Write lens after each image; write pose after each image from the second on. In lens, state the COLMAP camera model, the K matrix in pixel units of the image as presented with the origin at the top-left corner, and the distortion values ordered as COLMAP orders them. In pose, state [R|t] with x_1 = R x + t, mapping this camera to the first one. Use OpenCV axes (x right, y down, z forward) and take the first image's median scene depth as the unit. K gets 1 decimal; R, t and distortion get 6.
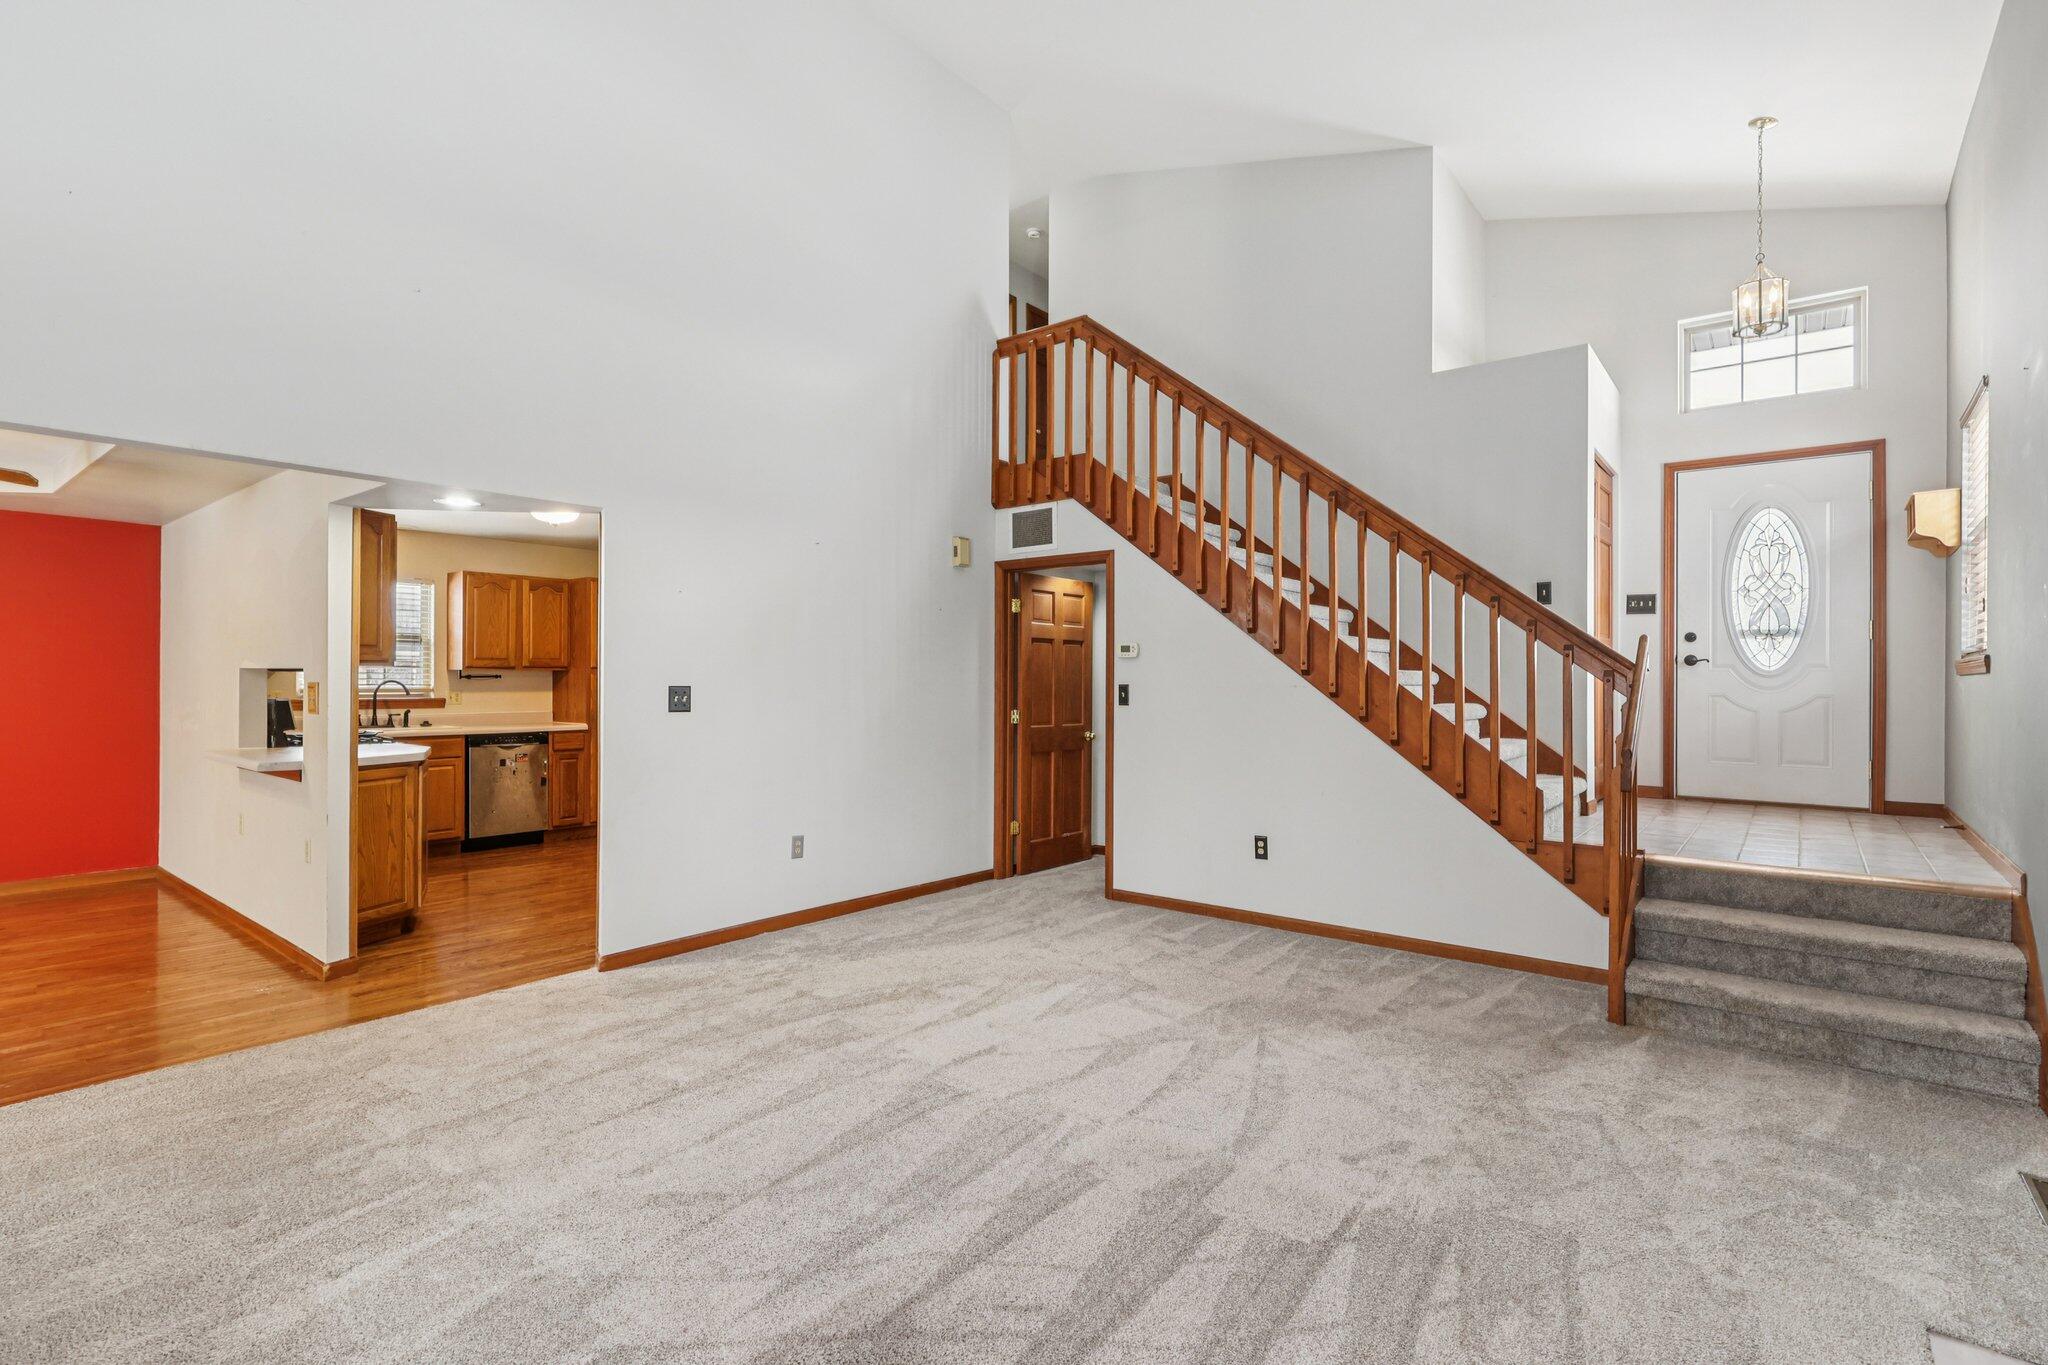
lens RADIAL K [[964.6, 0, 1023.6], [0, 964.6, 671.3], [0, 0, 1]] dist [-0.002701, 0.000102]
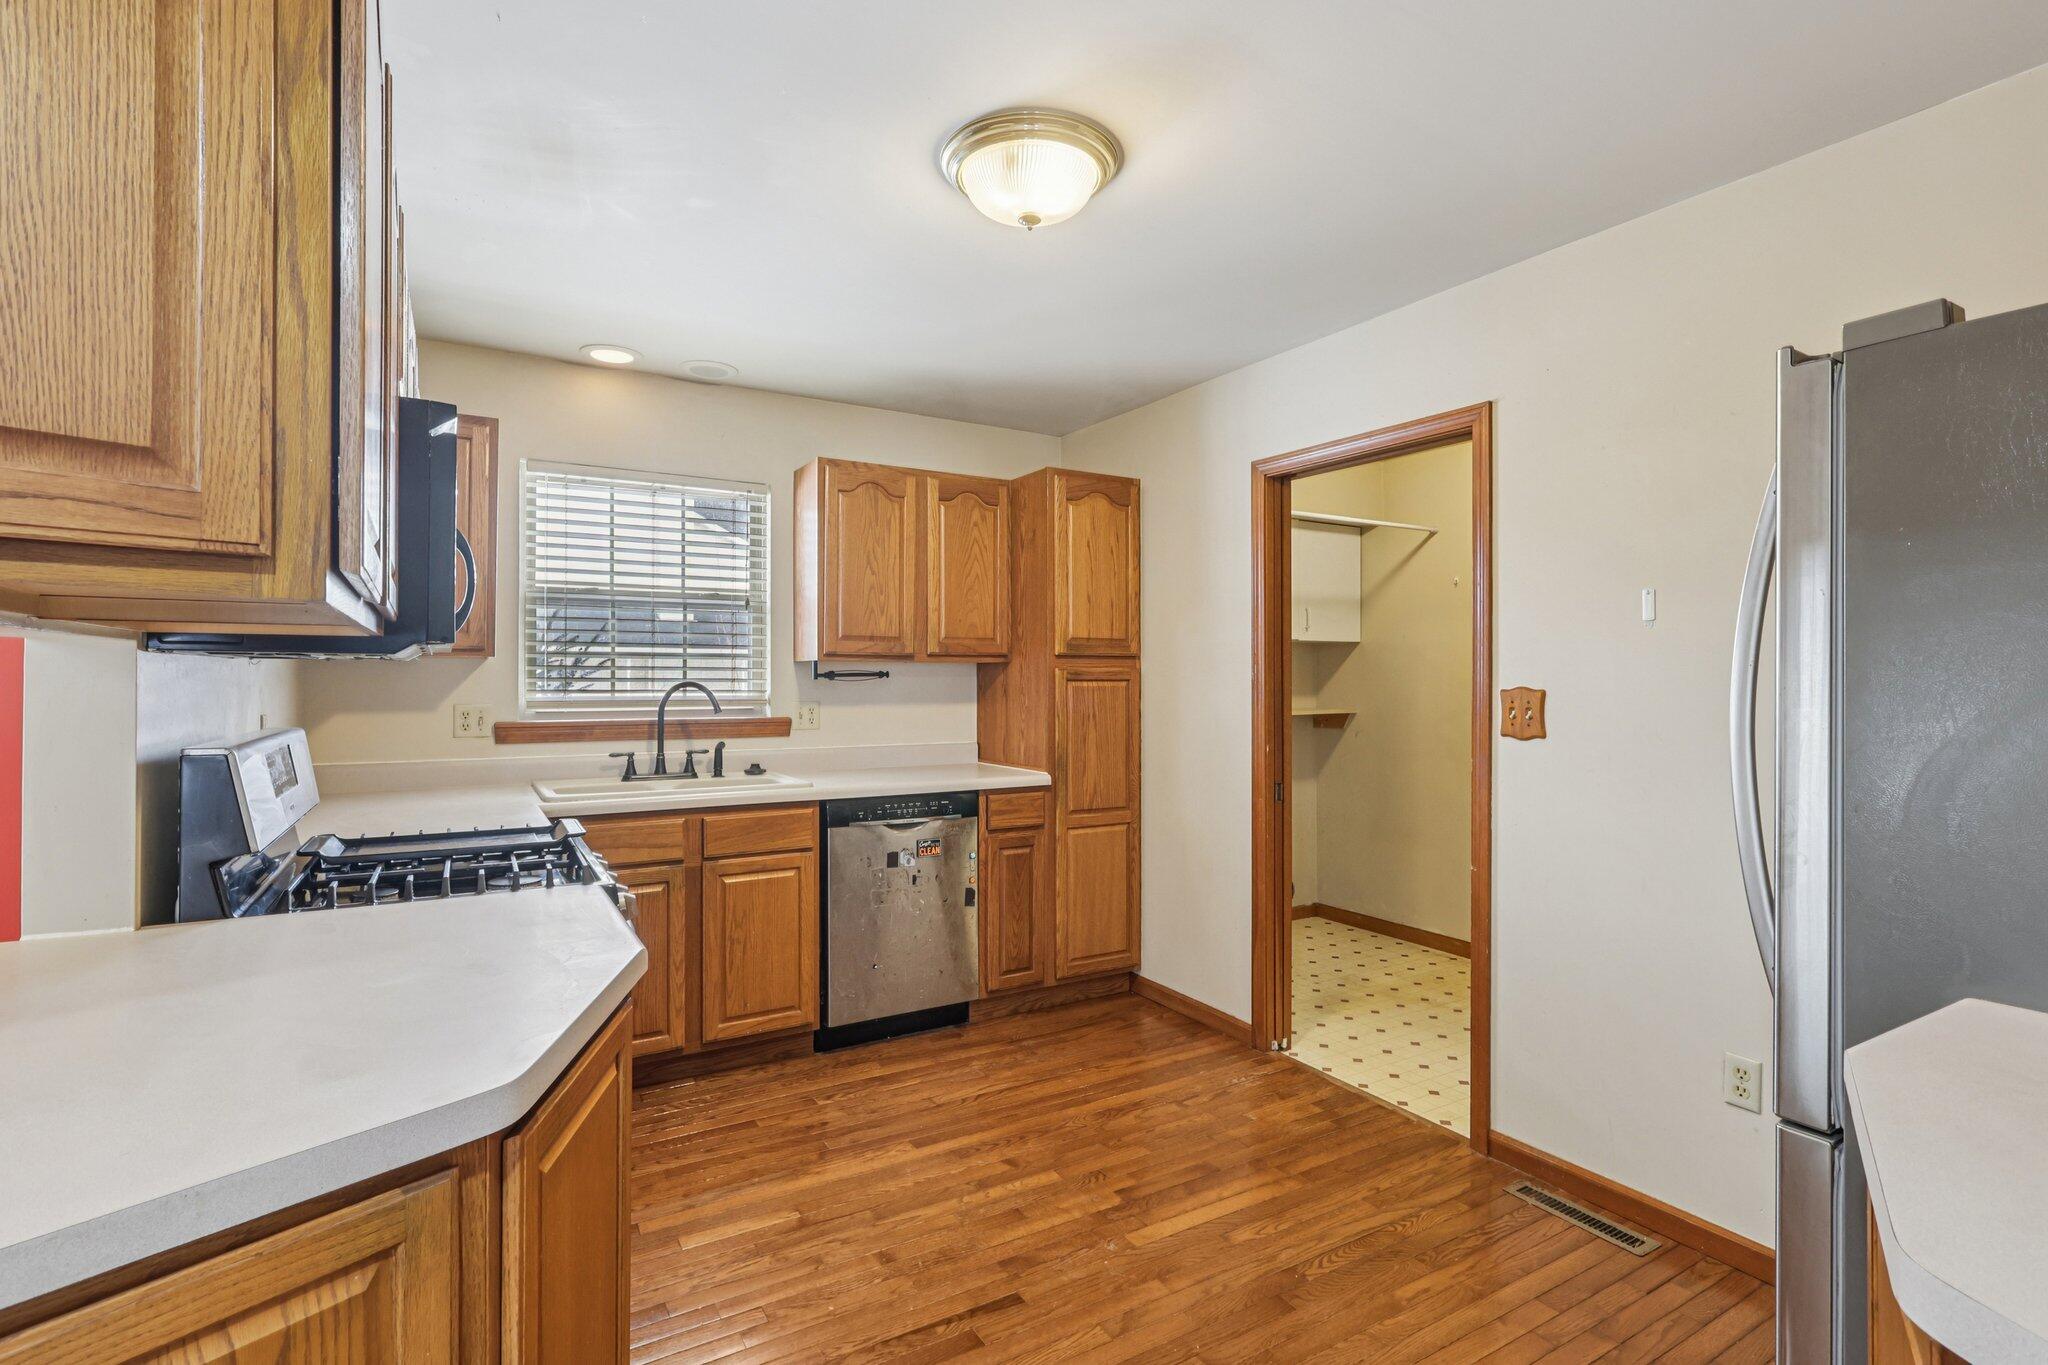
lens RADIAL K [[964.6, 0, 1023.6], [0, 964.6, 677.1], [0, 0, 1]] dist [-0.002701, 0.000102]
pose [[0.936229, -0.002893, -0.351379, -0.306883], [0.003926, 0.999990, 0.002226, 0.006047], [0.351369, -0.003464, 0.936231, 0.567424]]
